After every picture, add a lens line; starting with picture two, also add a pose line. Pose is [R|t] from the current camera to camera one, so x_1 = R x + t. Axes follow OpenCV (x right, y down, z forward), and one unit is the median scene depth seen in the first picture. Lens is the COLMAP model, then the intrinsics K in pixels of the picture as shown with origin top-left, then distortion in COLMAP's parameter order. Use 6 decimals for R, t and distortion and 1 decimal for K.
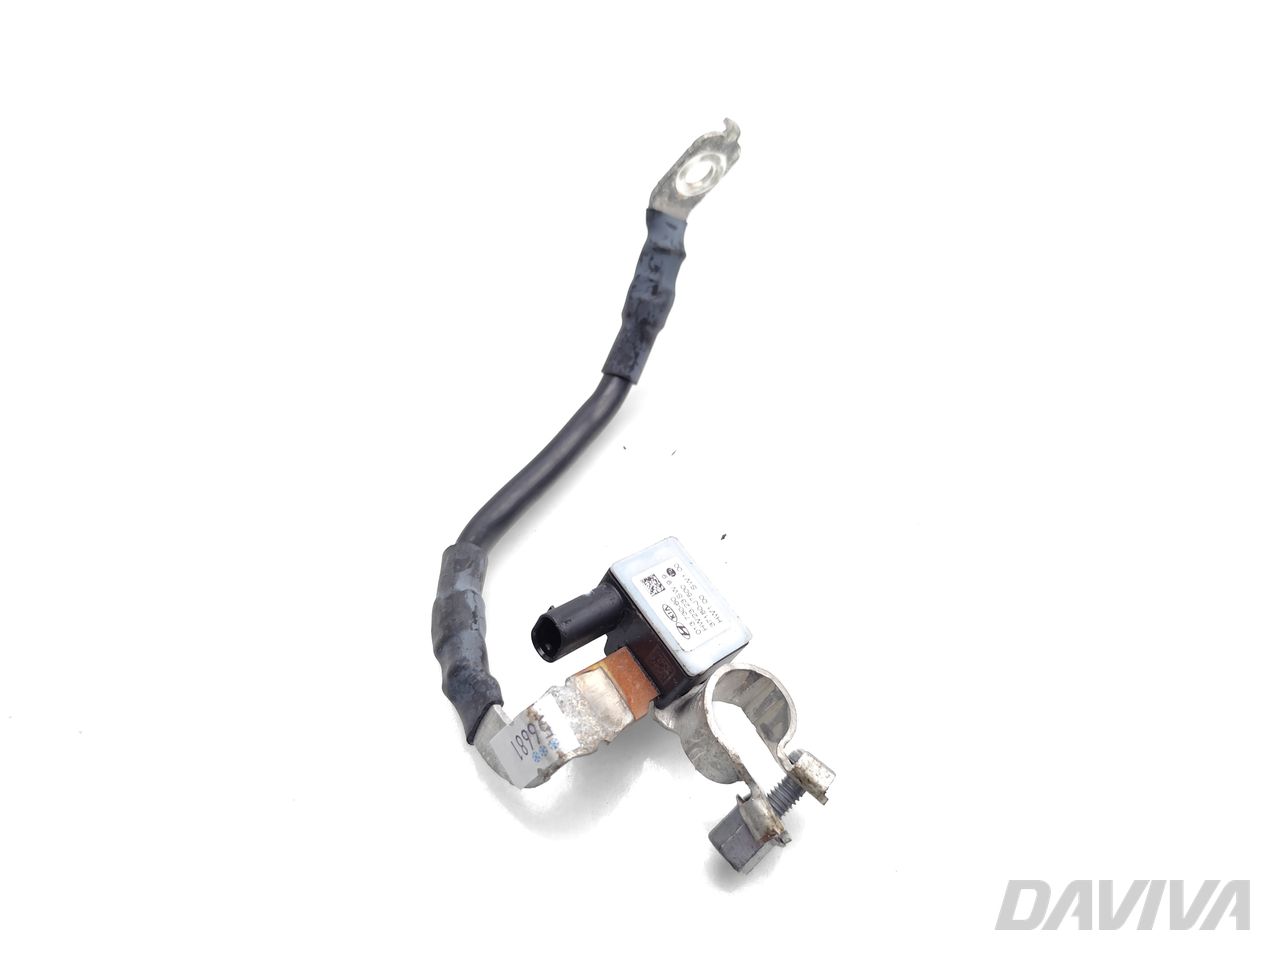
lens RADIAL K [[921.0, 0, 639.2], [0, 921.0, 482.9], [0, 0, 1]] dist [-0.009129, 0.000228]
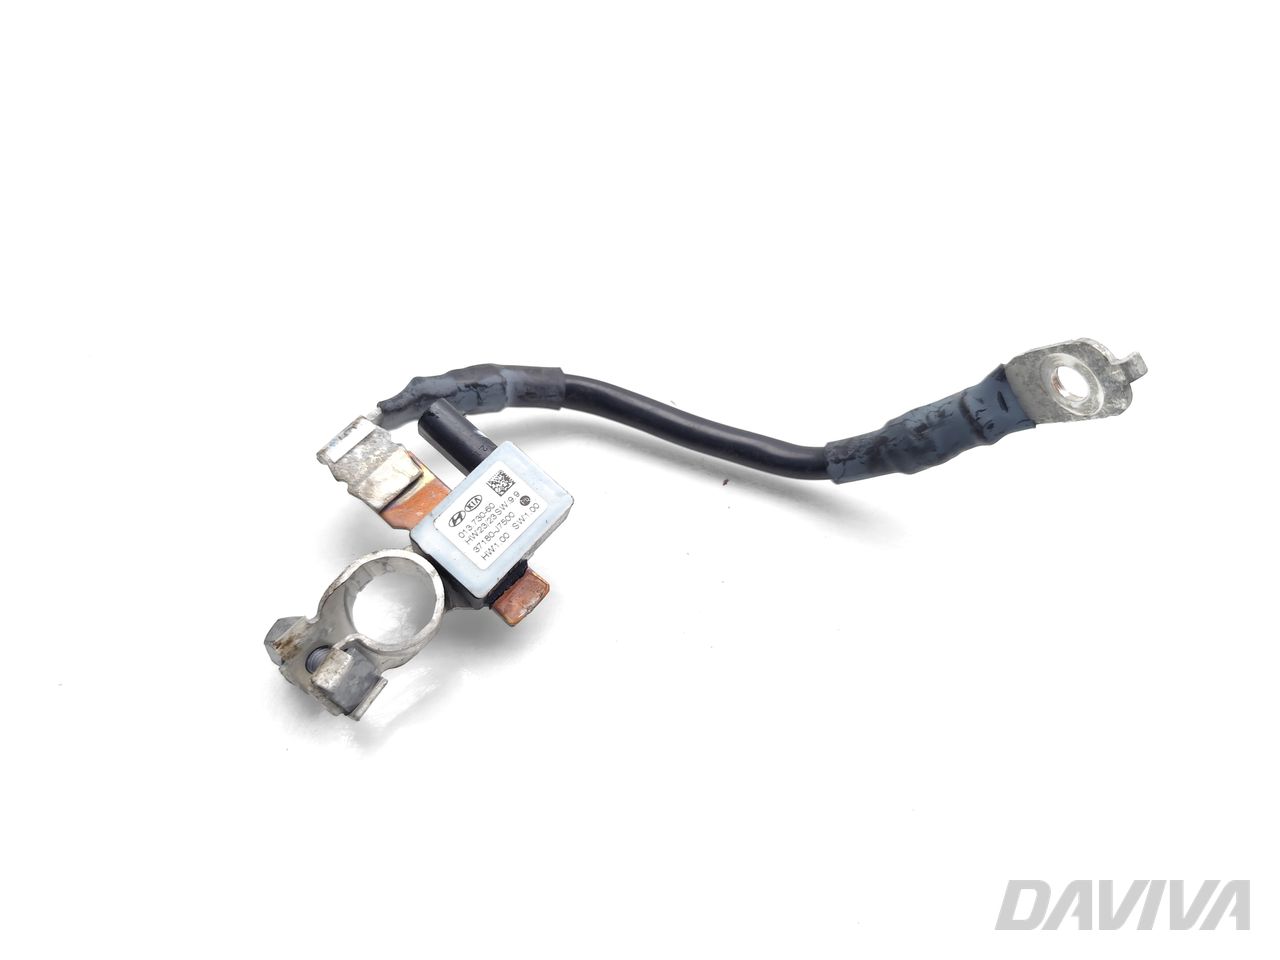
lens RADIAL K [[921.0, 0, 637.8], [0, 921.0, 477.9], [0, 0, 1]] dist [-0.009129, 0.000228]
pose [[0.209939, 0.759114, -0.616174, 0.654786], [-0.792479, 0.501225, 0.347491, -0.354735], [0.572628, 0.415353, 0.706809, 0.382510]]
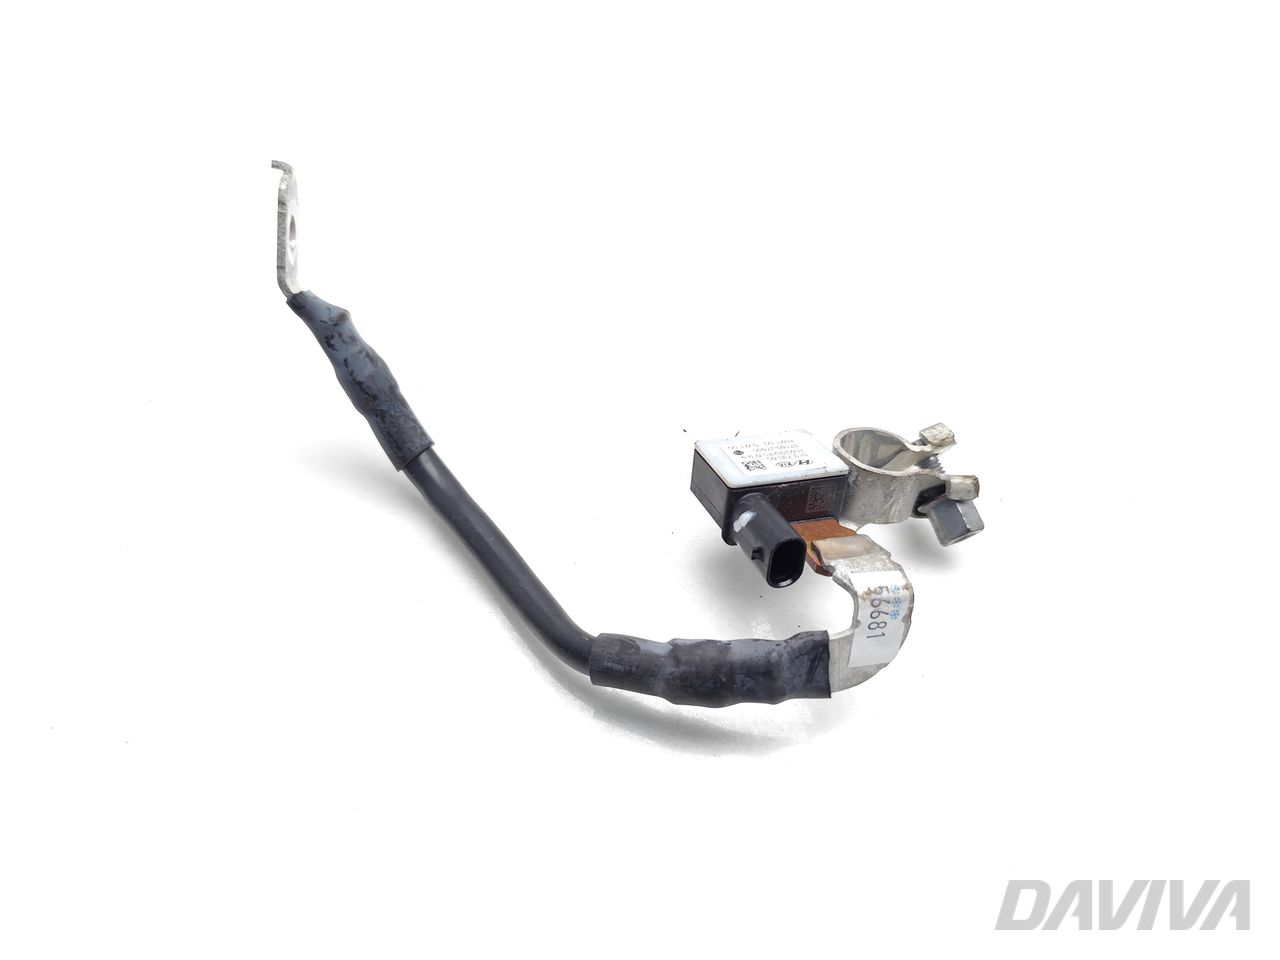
lens RADIAL K [[921.0, 0, 641.1], [0, 921.0, 475.6], [0, 0, 1]] dist [-0.009129, 0.000228]
pose [[0.339954, -0.746796, 0.571600, -0.619676], [0.739763, 0.587633, 0.327777, -0.309937], [-0.580673, 0.311420, 0.752221, 0.311137]]
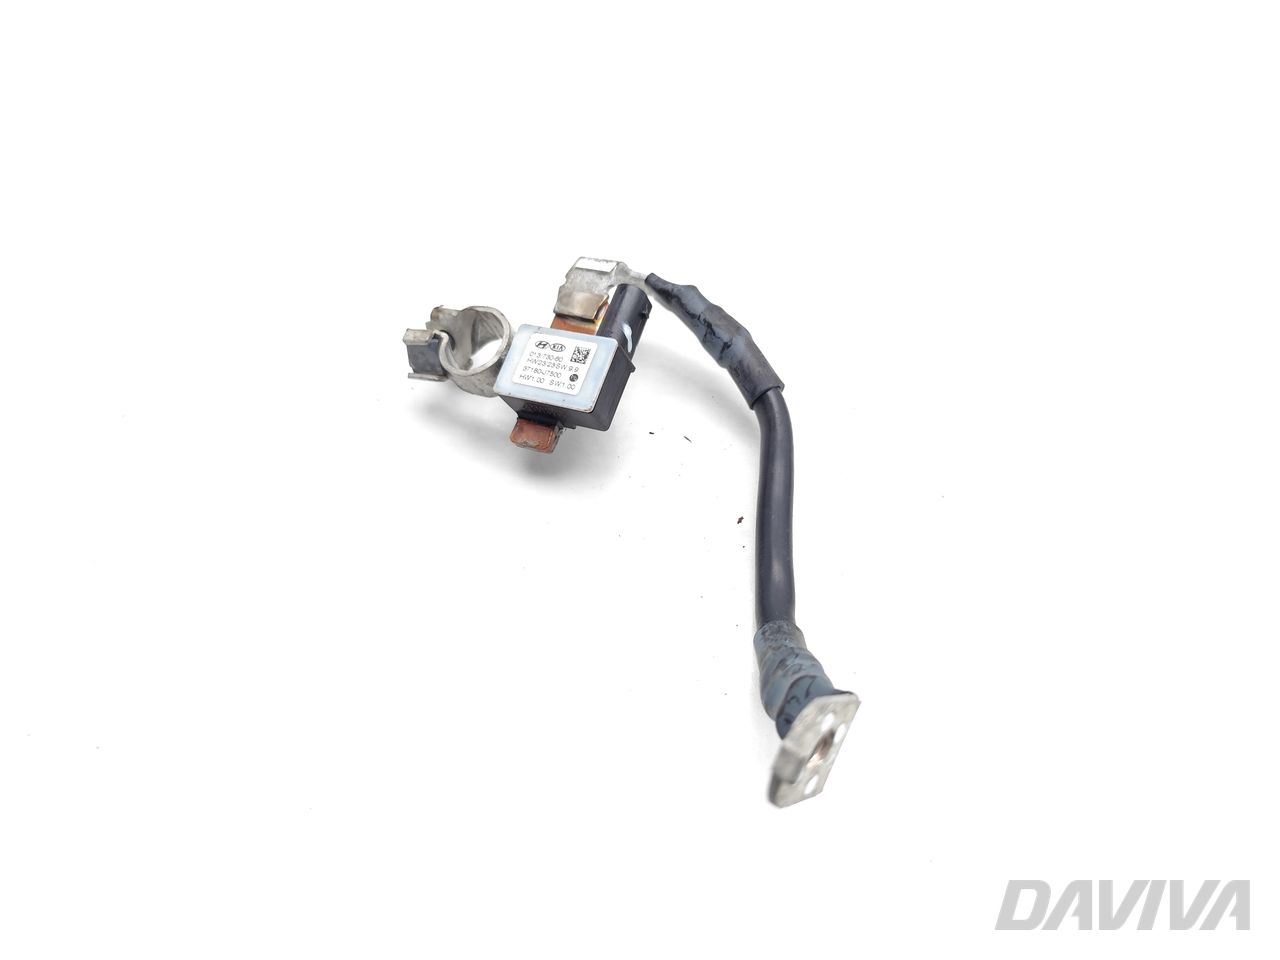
lens RADIAL K [[921.0, 0, 640.5], [0, 921.0, 484.3], [0, 0, 1]] dist [-0.009129, 0.000228]
pose [[-0.890334, 0.361784, -0.276437, 0.328882], [-0.356314, -0.175660, 0.917706, -1.014909], [0.283452, 0.915563, 0.285305, 0.841857]]
